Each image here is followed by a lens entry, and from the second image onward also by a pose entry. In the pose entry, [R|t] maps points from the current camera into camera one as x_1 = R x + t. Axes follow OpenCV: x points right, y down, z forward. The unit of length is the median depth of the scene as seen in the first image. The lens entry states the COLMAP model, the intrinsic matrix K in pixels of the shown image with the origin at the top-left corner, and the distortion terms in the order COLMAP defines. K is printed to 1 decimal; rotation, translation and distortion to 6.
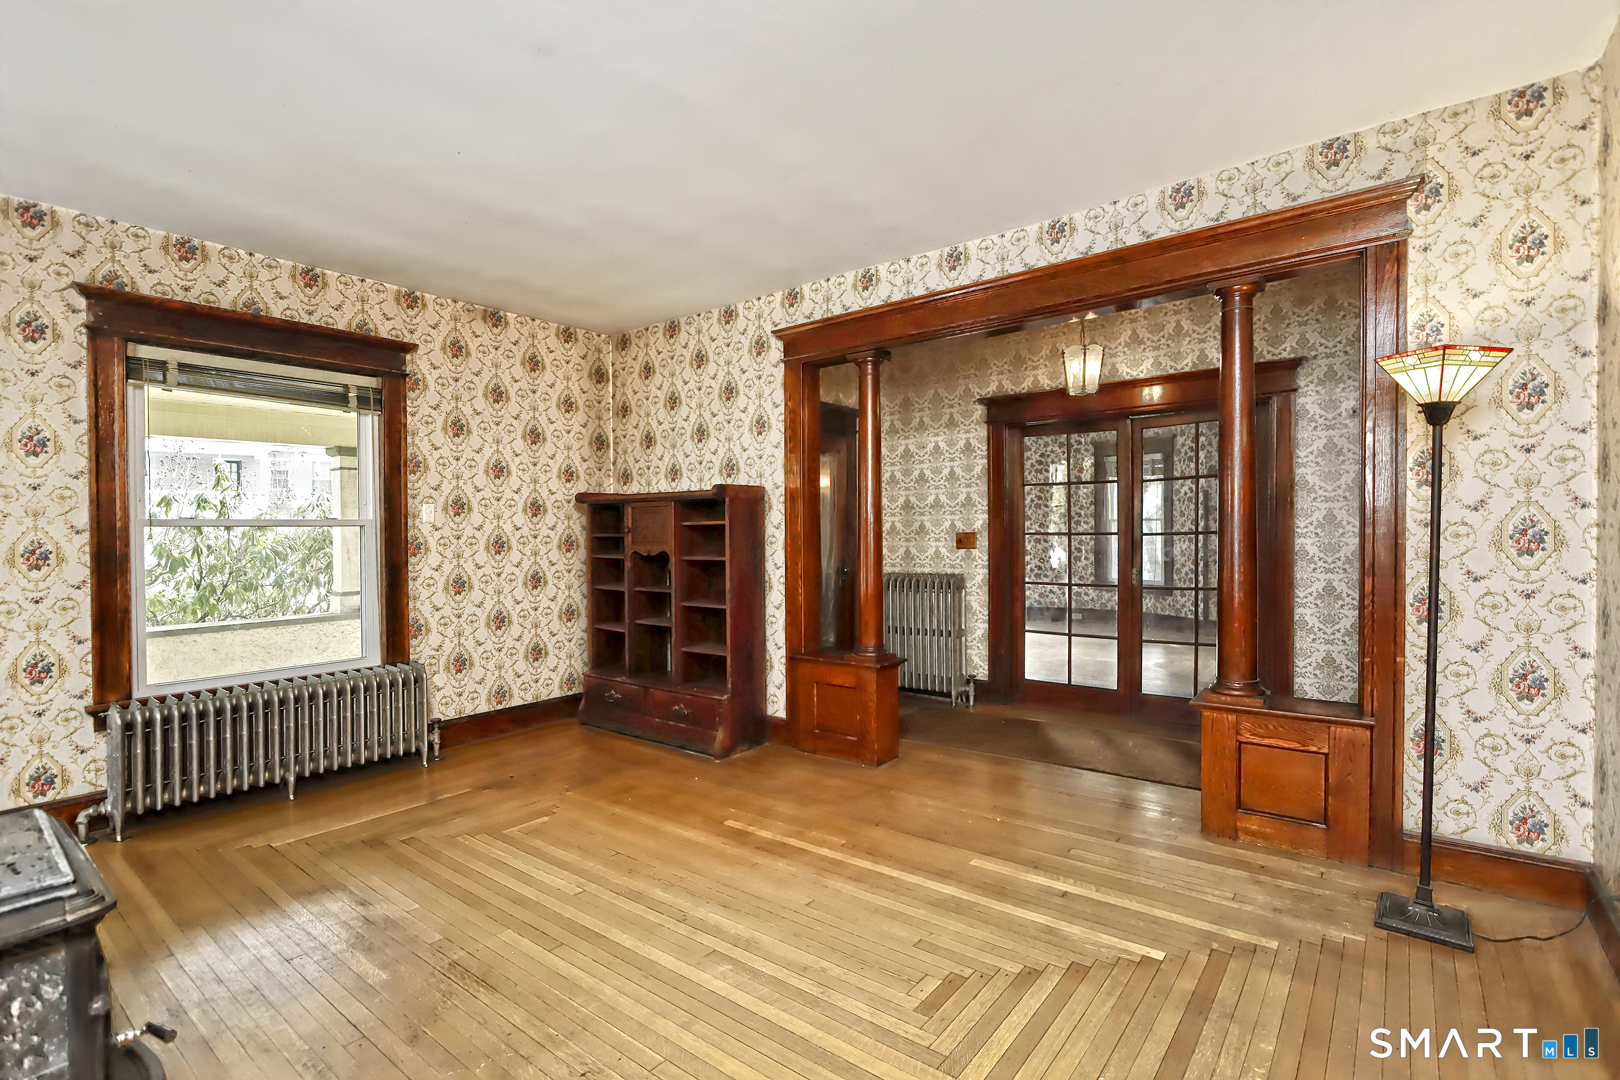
lens RADIAL K [[758.1, 0, 799.4], [0, 758.1, 574.8], [0, 0, 1]] dist [-0.023495, 0.000878]
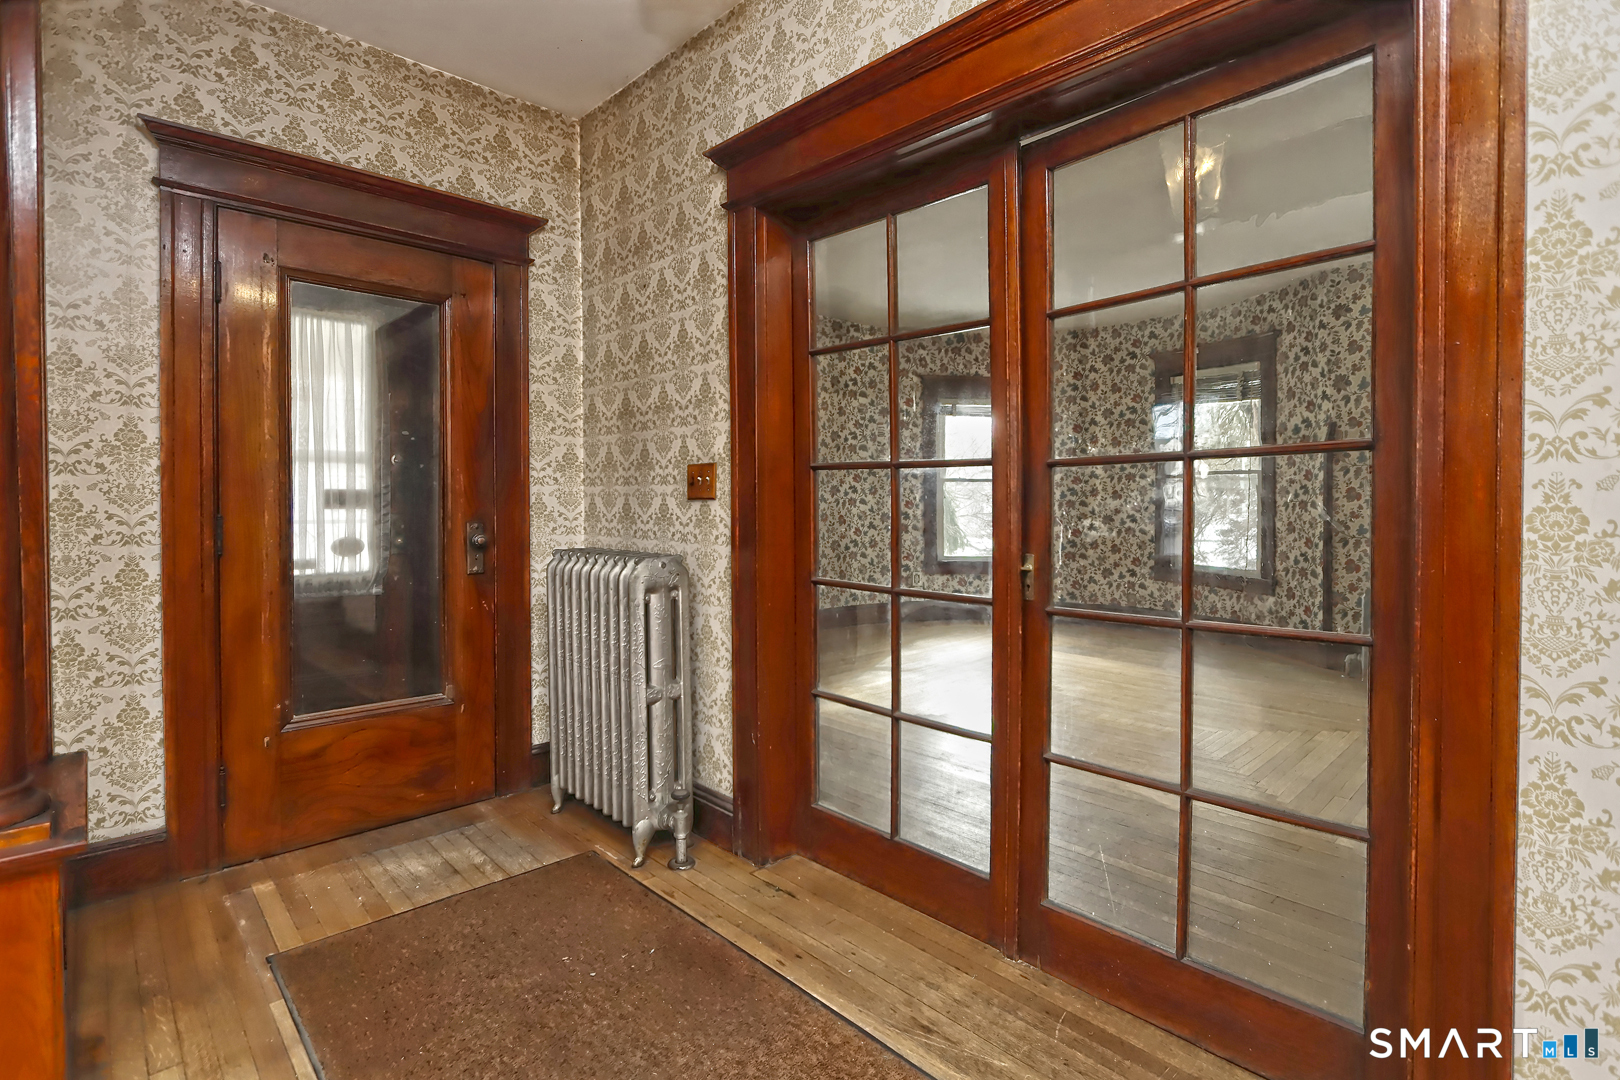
lens RADIAL K [[758.1, 0, 841.5], [0, 758.1, 528.5], [0, 0, 1]] dist [-0.023495, 0.000878]
pose [[0.991373, 0.020387, -0.129479, 0.359696], [-0.023104, 0.999543, -0.019517, -0.010067], [0.129022, 0.022340, 0.991390, 0.560279]]
